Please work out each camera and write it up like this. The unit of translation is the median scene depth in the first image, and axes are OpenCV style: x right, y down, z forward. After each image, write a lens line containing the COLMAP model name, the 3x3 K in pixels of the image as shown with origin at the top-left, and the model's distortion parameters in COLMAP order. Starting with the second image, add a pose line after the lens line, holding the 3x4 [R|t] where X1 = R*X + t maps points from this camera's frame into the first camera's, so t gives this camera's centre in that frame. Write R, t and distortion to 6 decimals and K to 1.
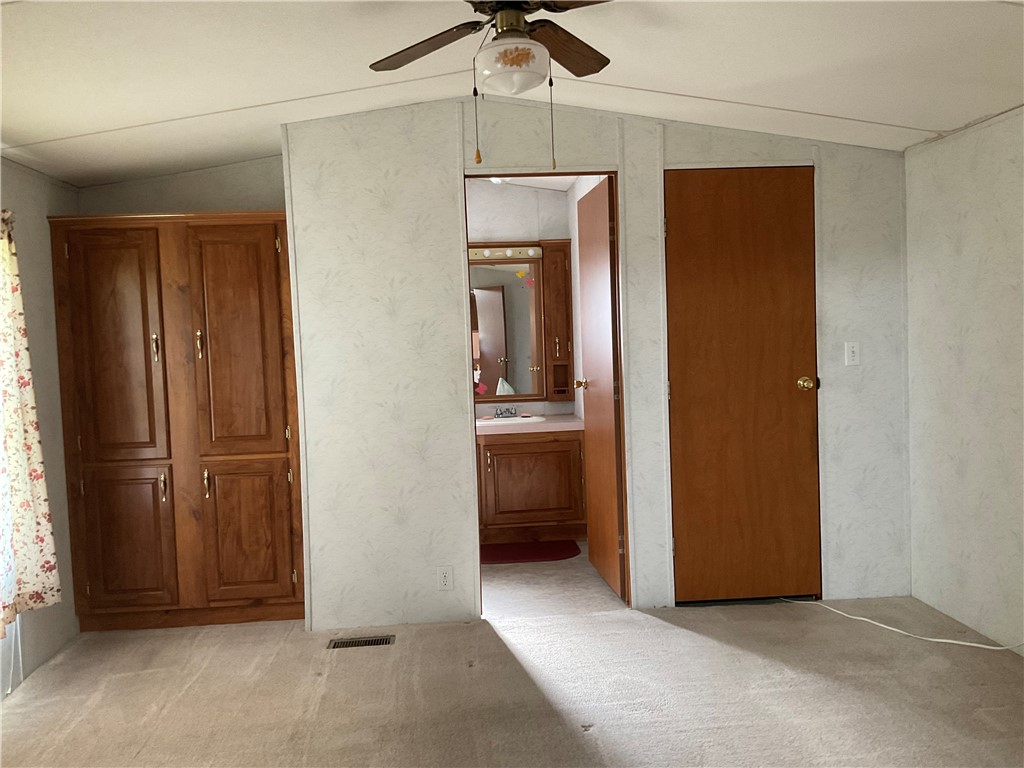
lens RADIAL K [[845.5, 0, 510.4], [0, 845.5, 382.7], [0, 0, 1]] dist [0.076924, -0.141838]
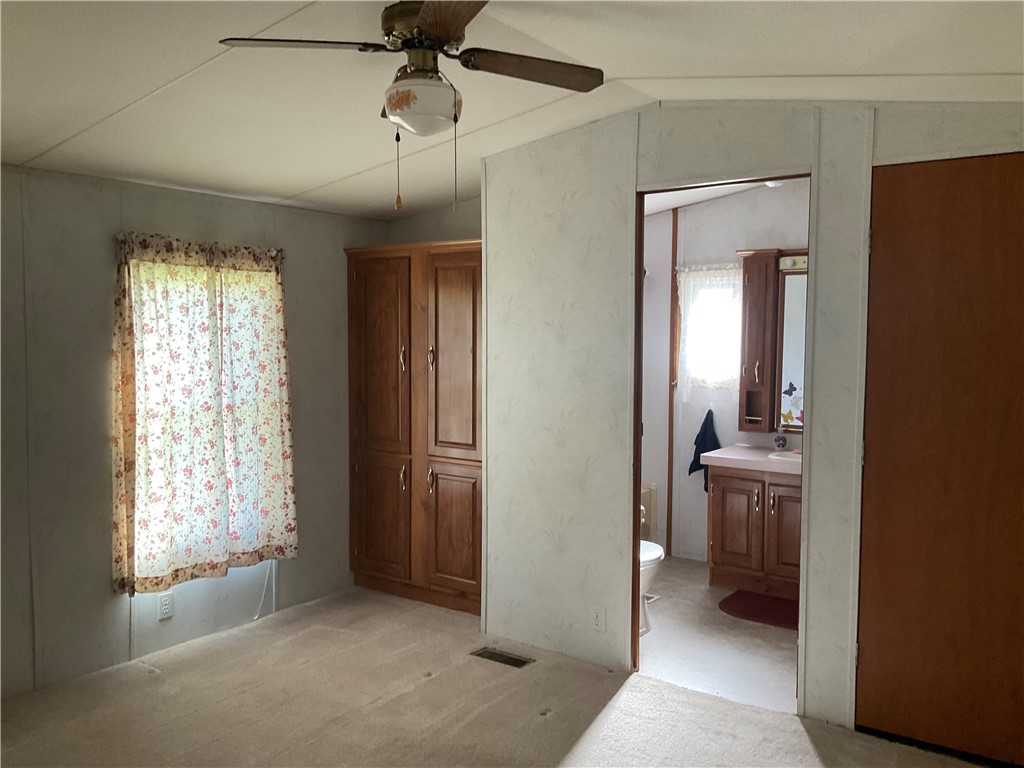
lens RADIAL K [[845.5, 0, 519.2], [0, 845.5, 380.0], [0, 0, 1]] dist [0.076924, -0.141838]
pose [[0.765482, 0.076734, -0.638865, 0.456928], [-0.068221, 0.996946, 0.038002, -0.067907], [0.639830, 0.014494, 0.768380, 0.211713]]
